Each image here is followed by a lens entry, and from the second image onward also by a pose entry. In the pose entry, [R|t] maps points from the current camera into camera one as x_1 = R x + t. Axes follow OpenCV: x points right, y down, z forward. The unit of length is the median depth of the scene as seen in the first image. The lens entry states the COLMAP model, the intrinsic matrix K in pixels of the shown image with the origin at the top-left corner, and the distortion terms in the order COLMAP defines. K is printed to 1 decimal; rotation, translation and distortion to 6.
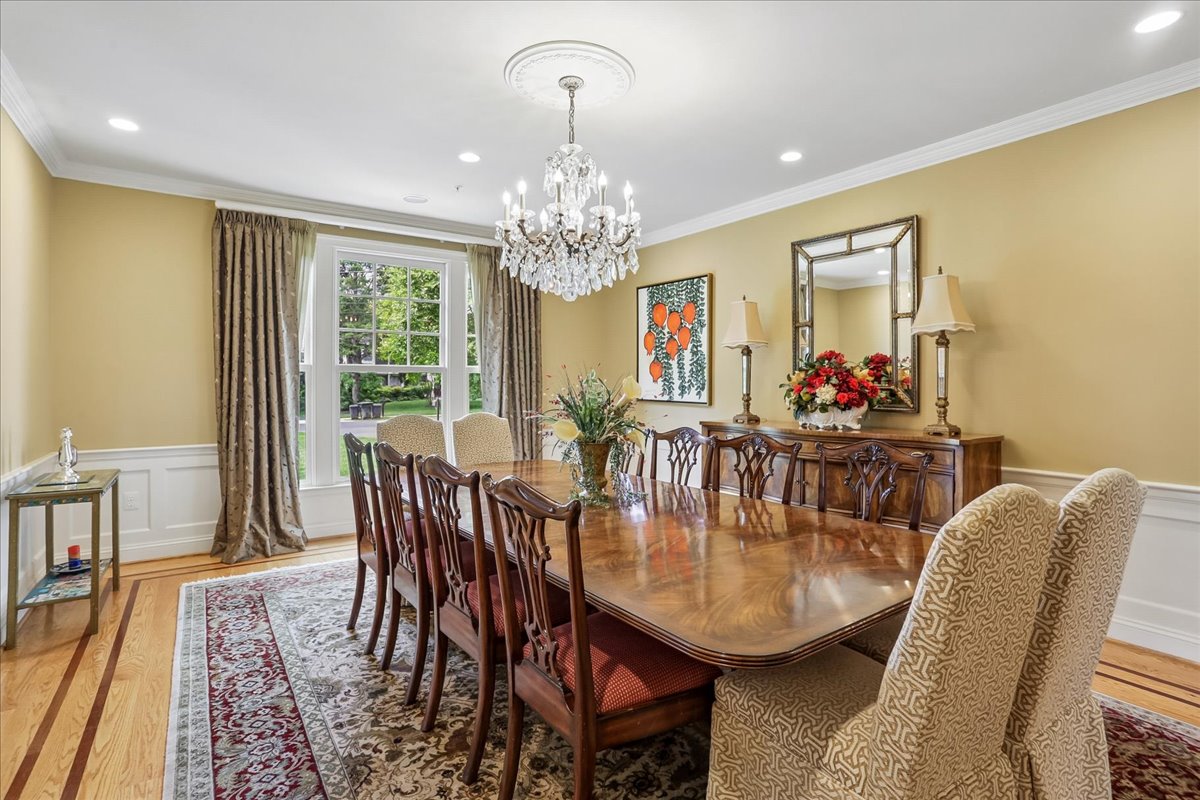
lens RADIAL K [[578.8, 0, 579.9], [0, 578.8, 382.0], [0, 0, 1]] dist [-0.035650, 0.016841]
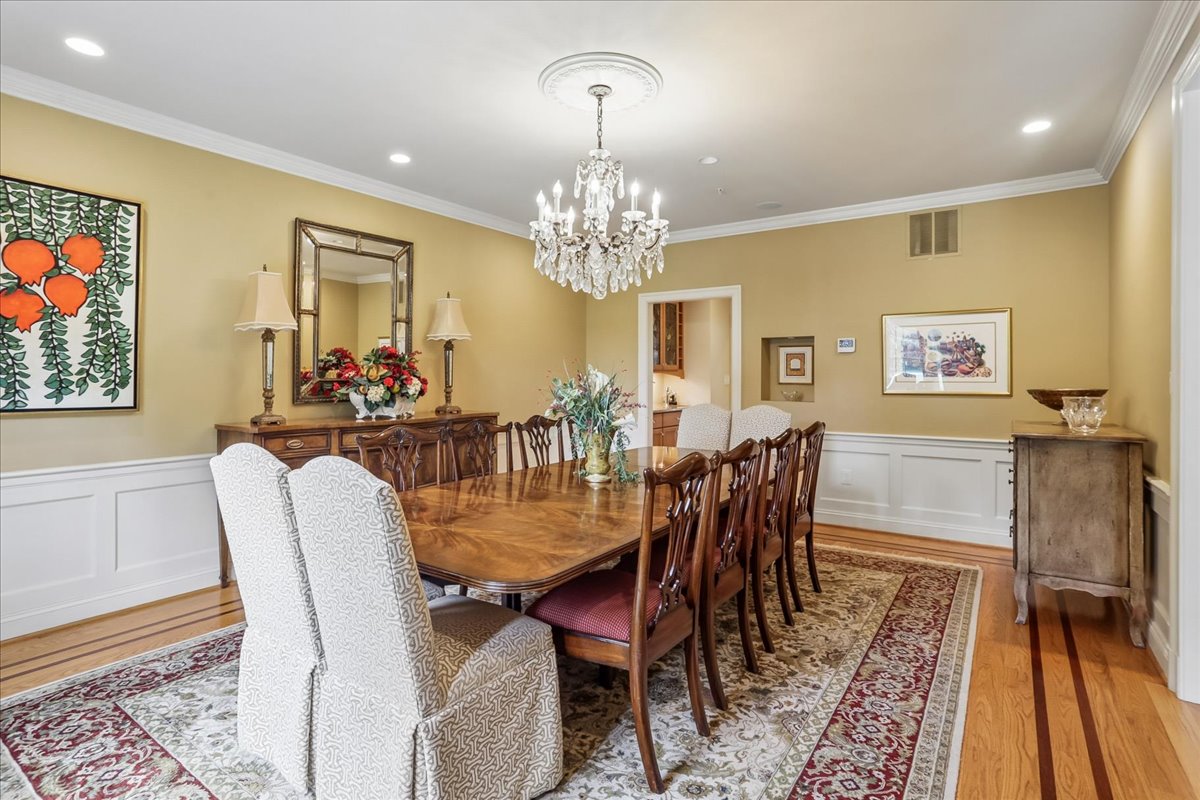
lens RADIAL K [[578.8, 0, 623.9], [0, 578.8, 370.0], [0, 0, 1]] dist [-0.035650, 0.016841]
pose [[-0.371845, 0.005855, 0.928276, -1.267369], [-0.006327, 0.999941, -0.008841, -0.004332], [-0.928273, -0.009161, -0.371786, 1.694238]]
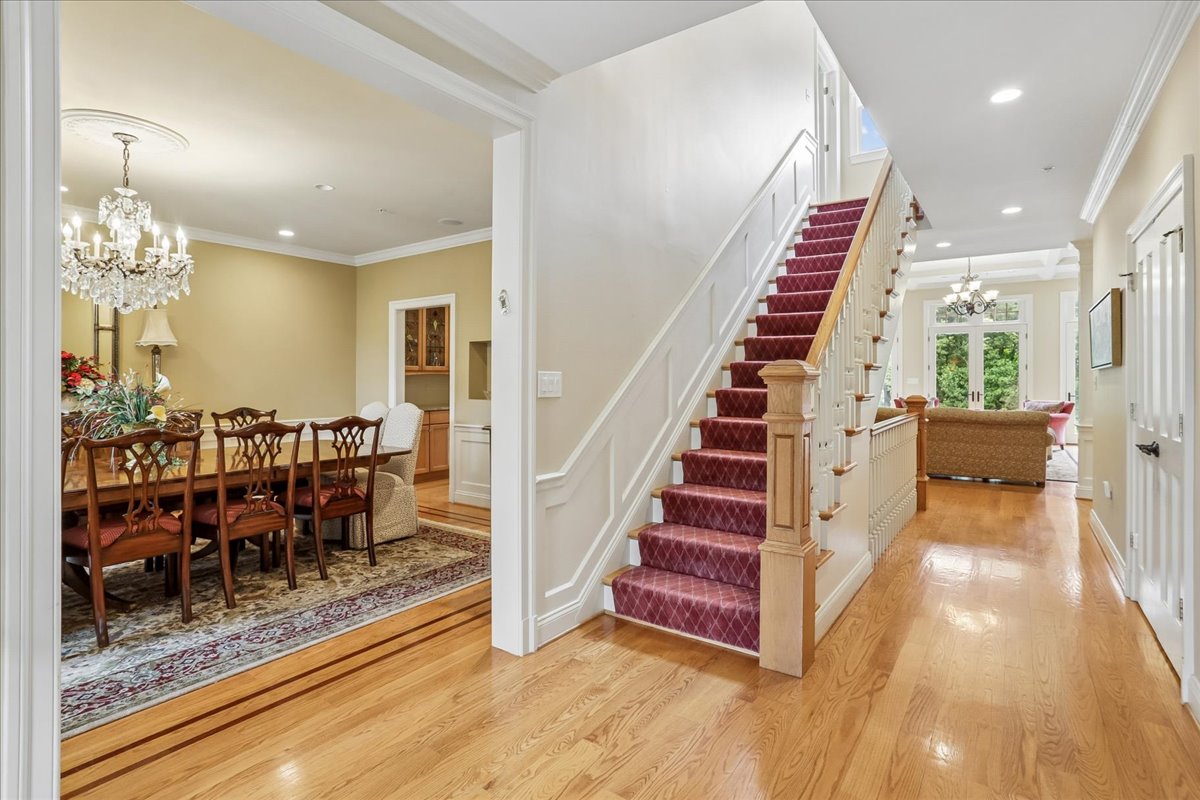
lens RADIAL K [[578.8, 0, 620.2], [0, 578.8, 370.5], [0, 0, 1]] dist [-0.035650, 0.016841]
pose [[-0.360855, 0.010774, 0.932560, -1.947405], [-0.004026, 0.999906, -0.013110, -0.004114], [-0.932613, -0.008485, -0.360777, 0.562060]]
